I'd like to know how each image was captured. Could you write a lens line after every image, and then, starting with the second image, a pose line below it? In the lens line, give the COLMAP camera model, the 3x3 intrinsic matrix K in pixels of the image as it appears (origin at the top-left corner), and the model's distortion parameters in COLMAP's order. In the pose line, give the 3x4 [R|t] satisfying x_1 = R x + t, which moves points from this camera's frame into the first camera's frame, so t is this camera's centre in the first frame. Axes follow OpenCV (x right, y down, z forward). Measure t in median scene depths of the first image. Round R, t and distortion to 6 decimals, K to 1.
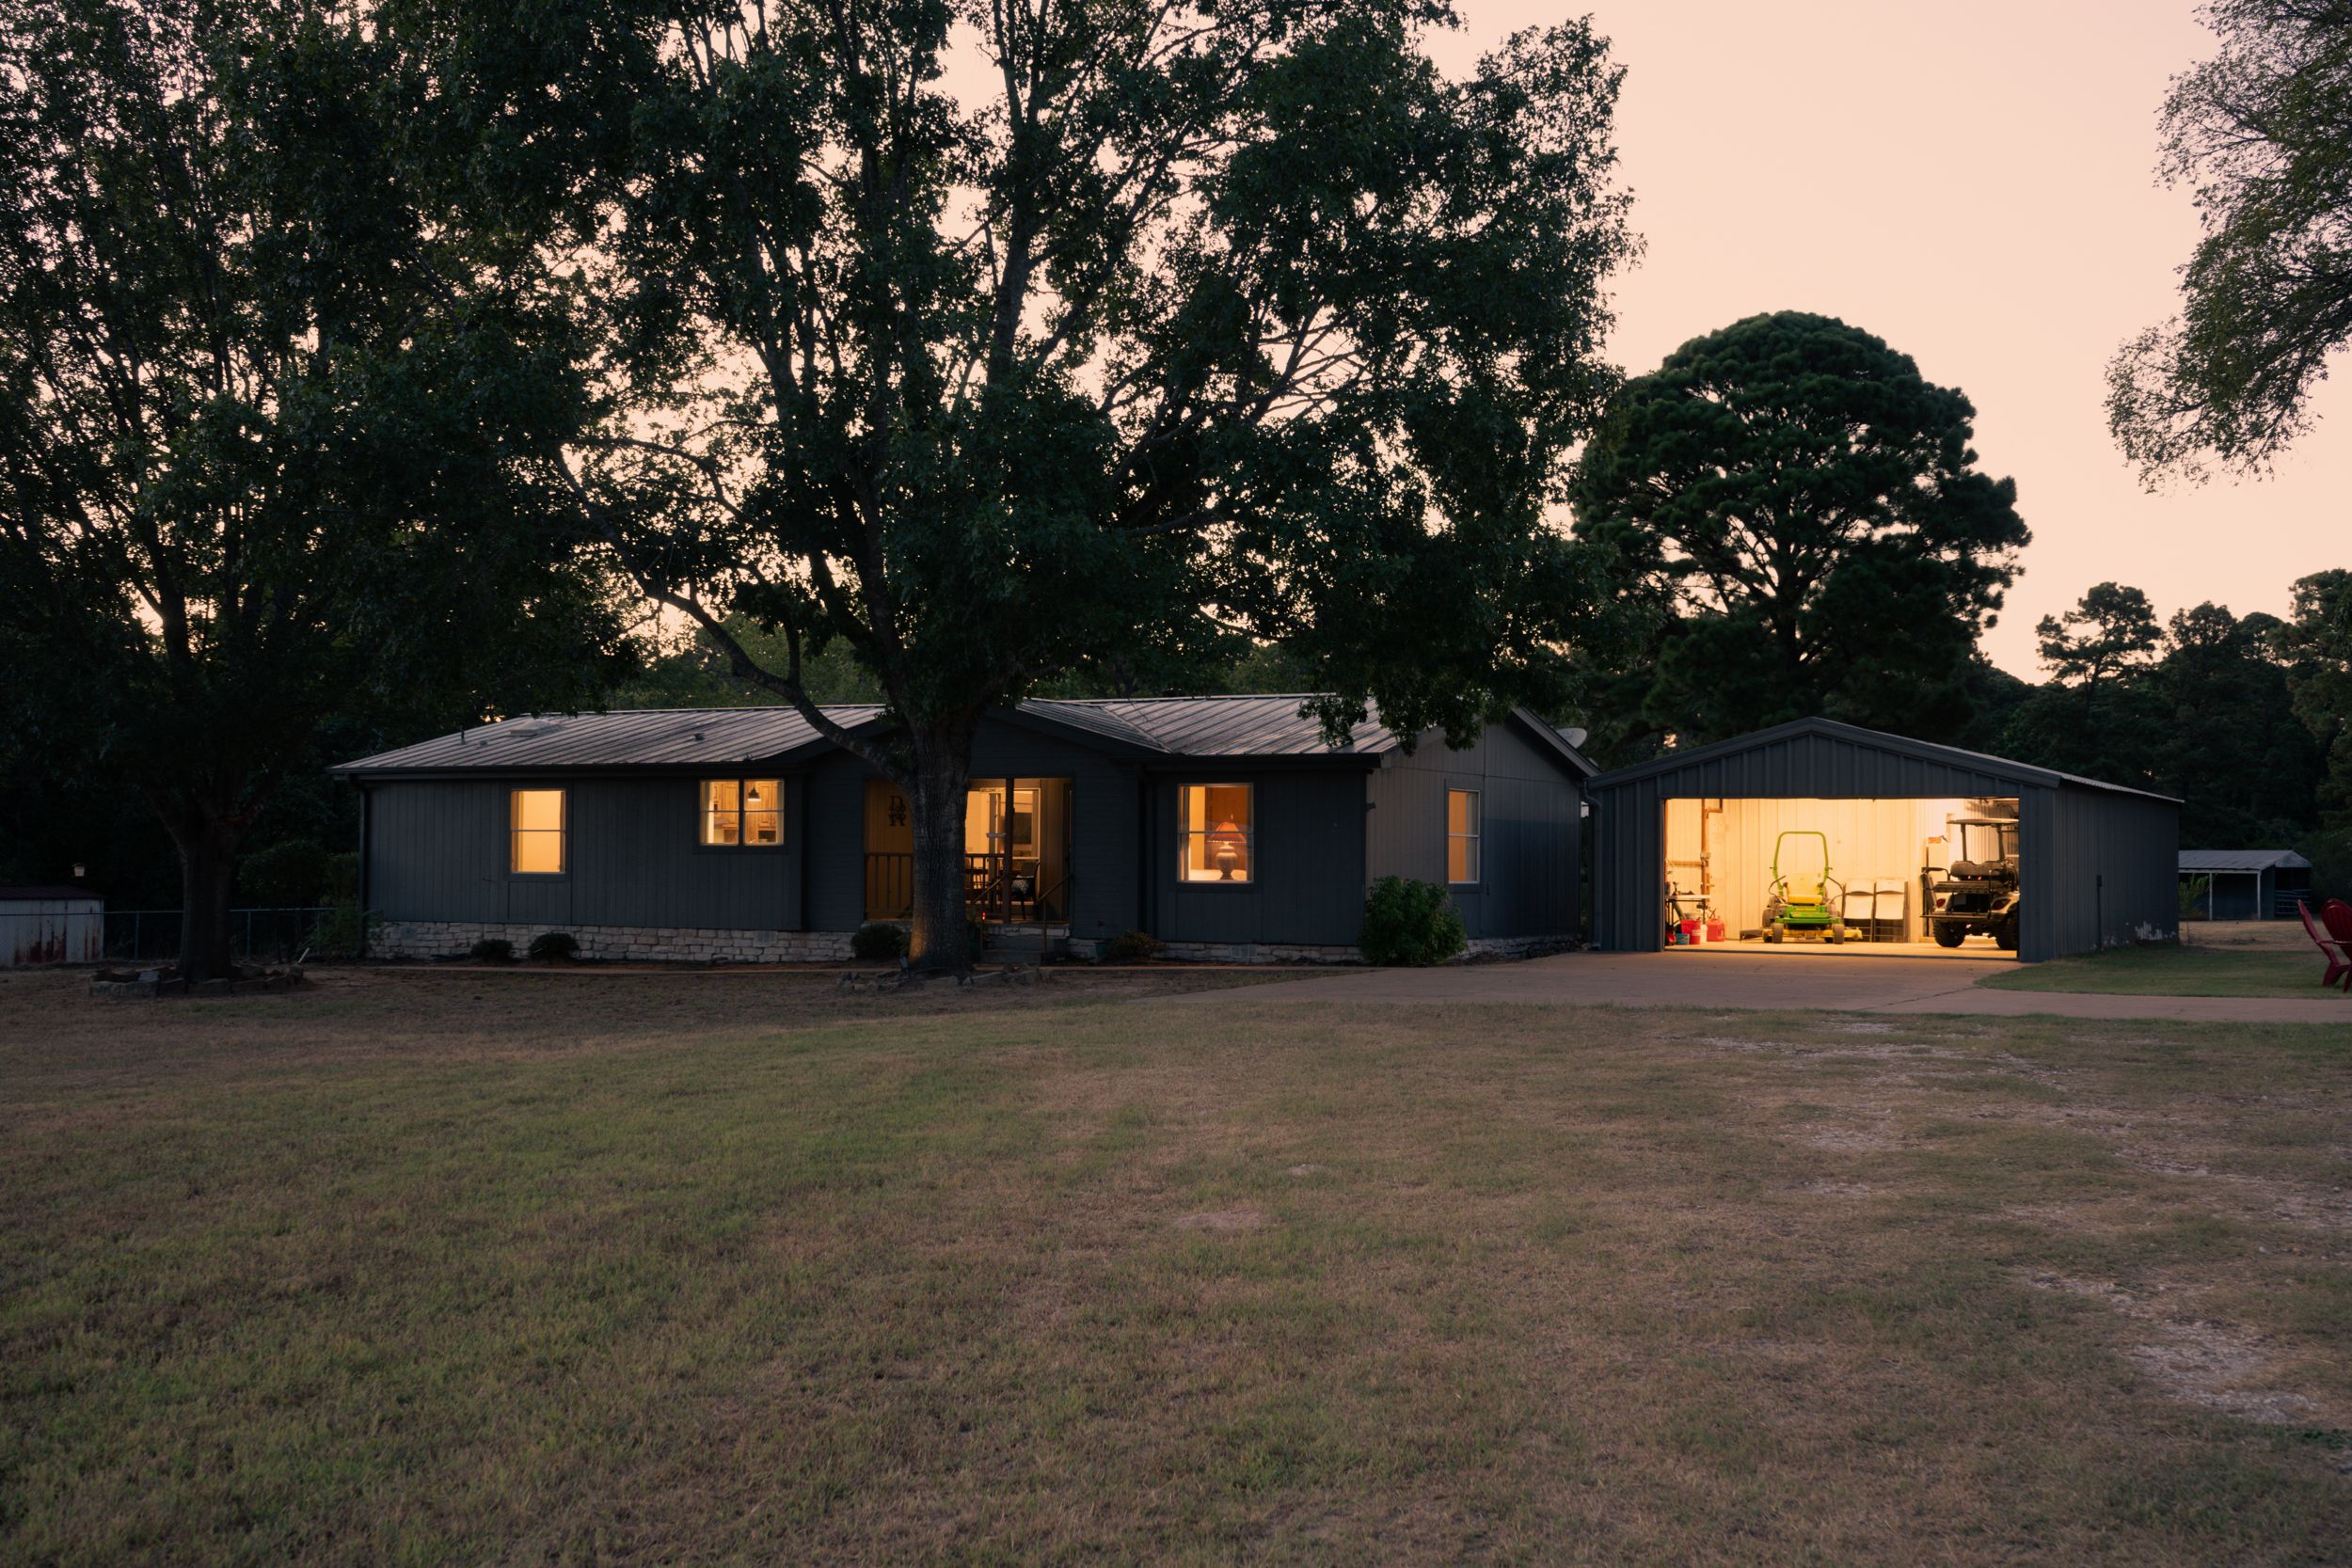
lens RADIAL K [[2689.4, 0, 1176.0], [0, 2689.4, 784.0], [0, 0, 1]] dist [0.075424, -0.000111]
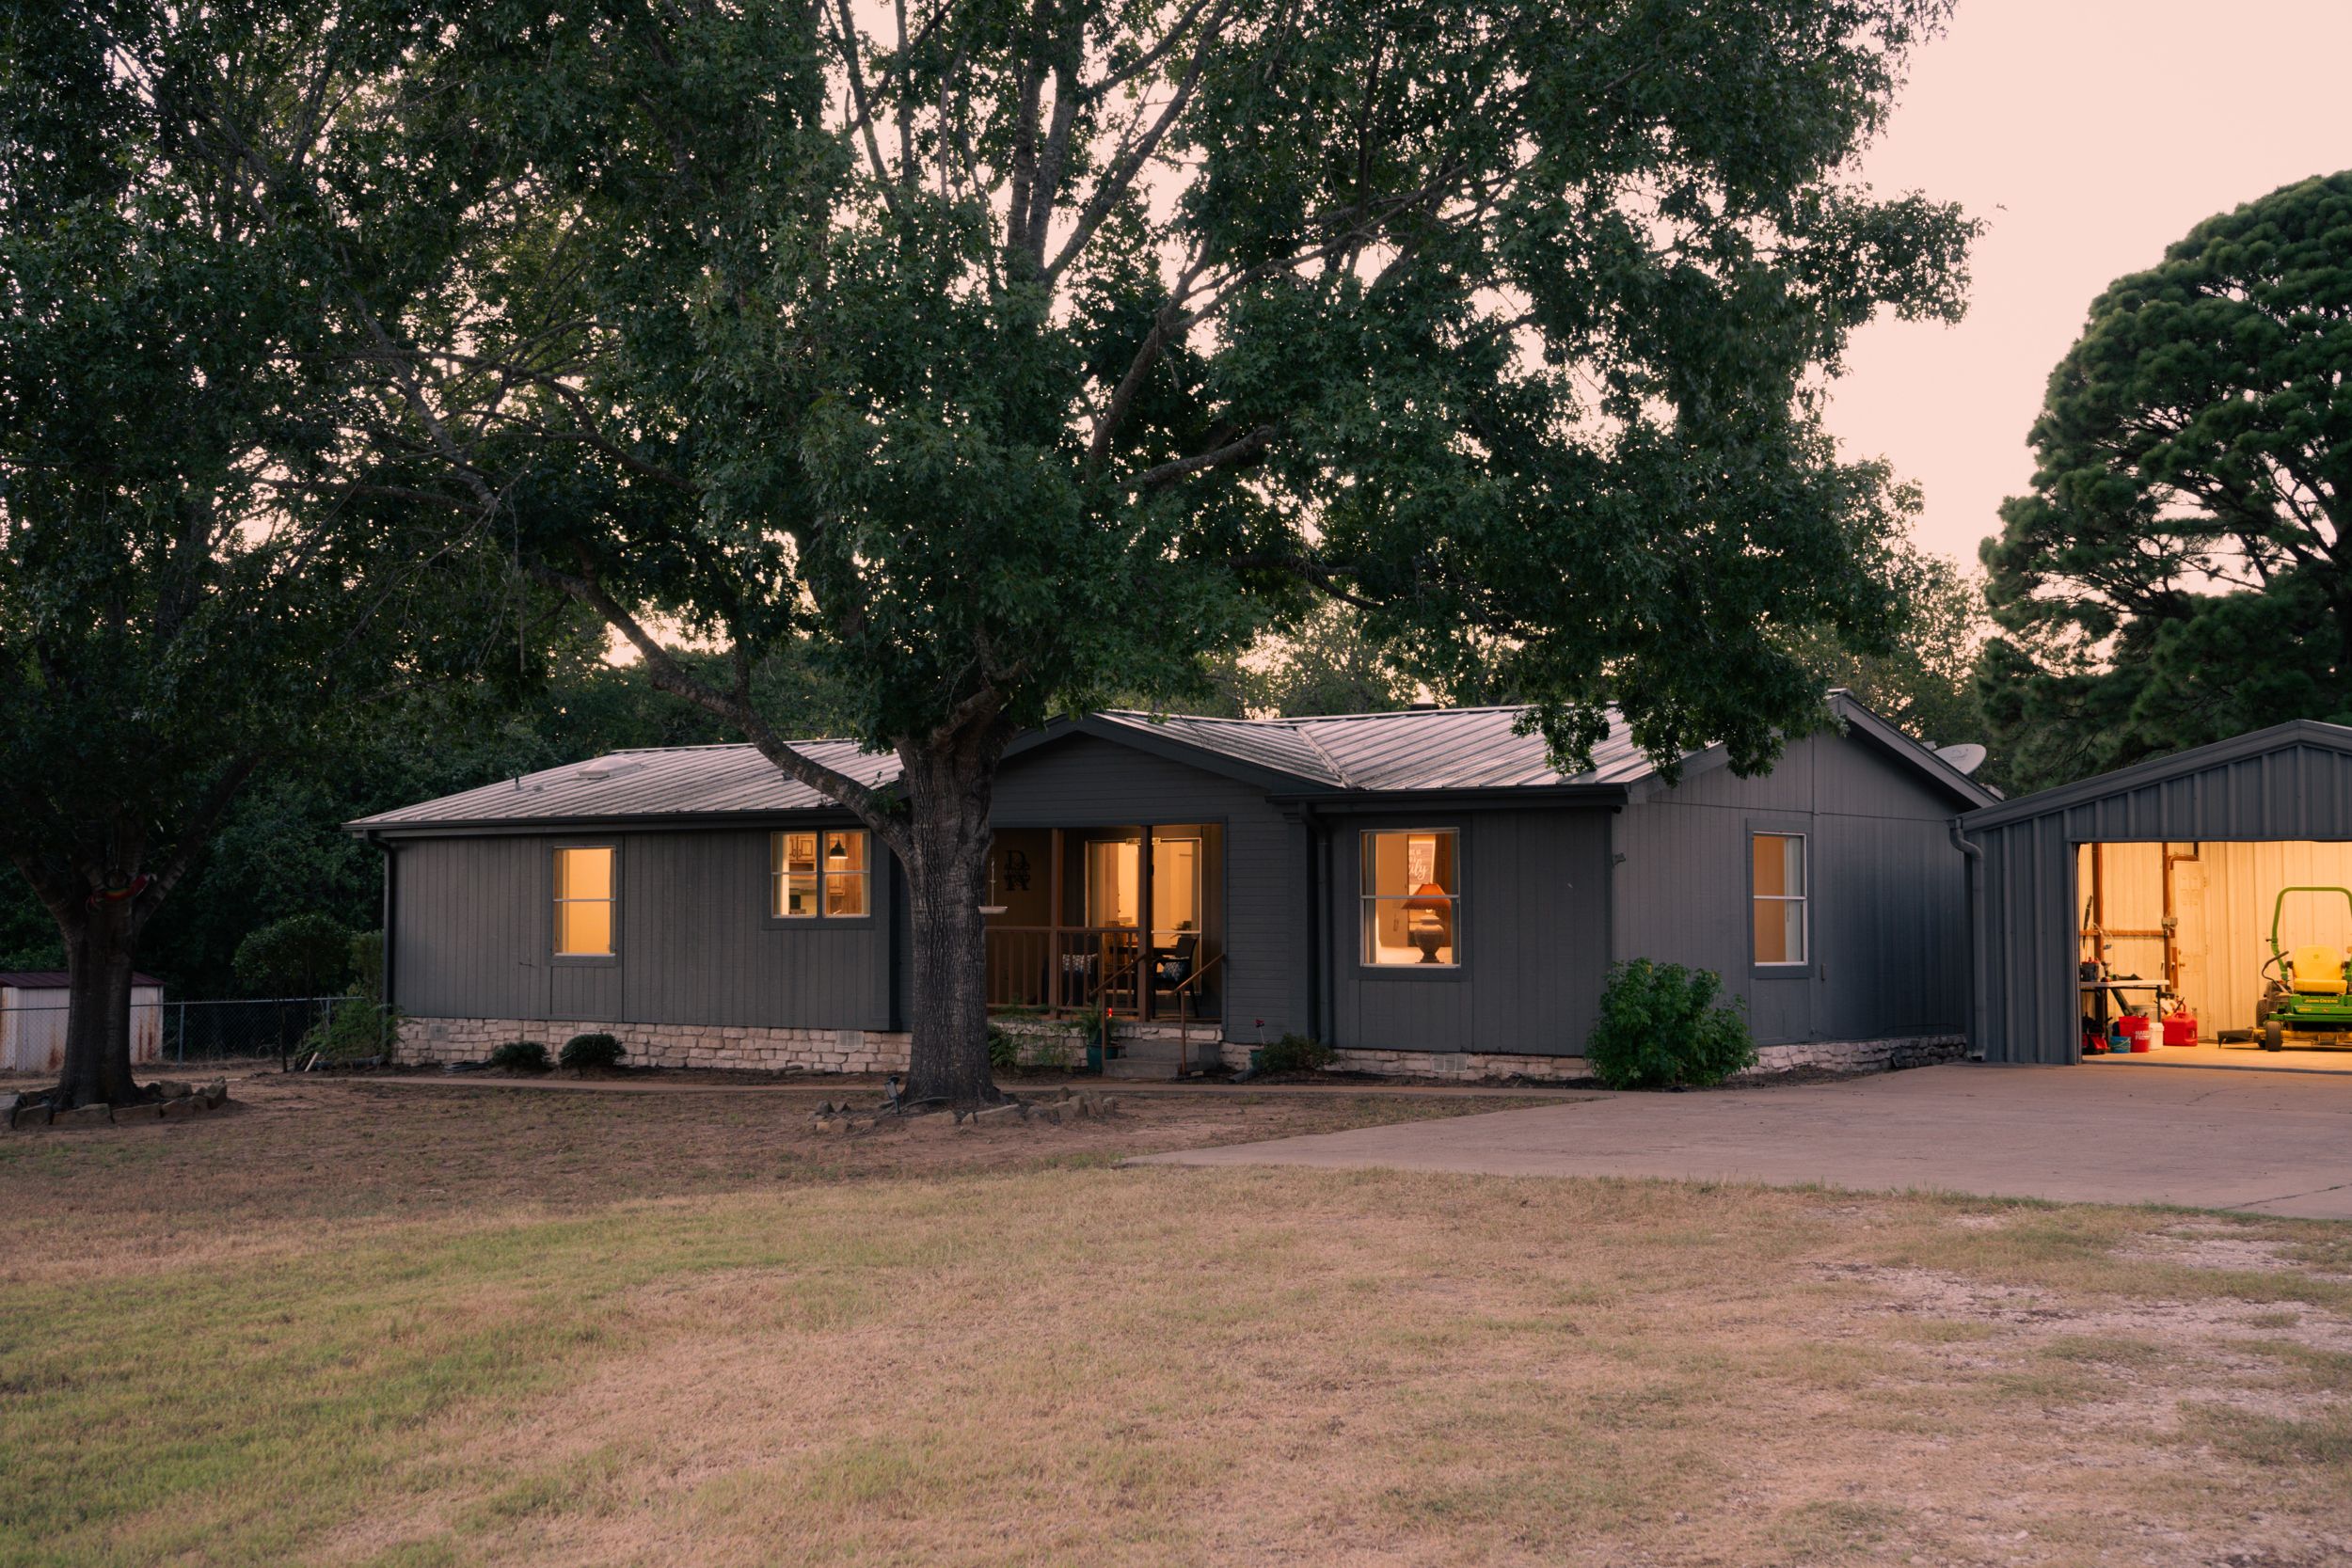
lens RADIAL K [[3034.3, 0, 1176.0], [0, 3034.3, 784.0], [0, 0, 1]] dist [0.161075, 0.281695]
pose [[0.985787, -0.015415, -0.167293, 0.079855], [0.013099, 0.999803, -0.014937, -0.000828], [0.167491, 0.012533, 0.985794, 0.167563]]
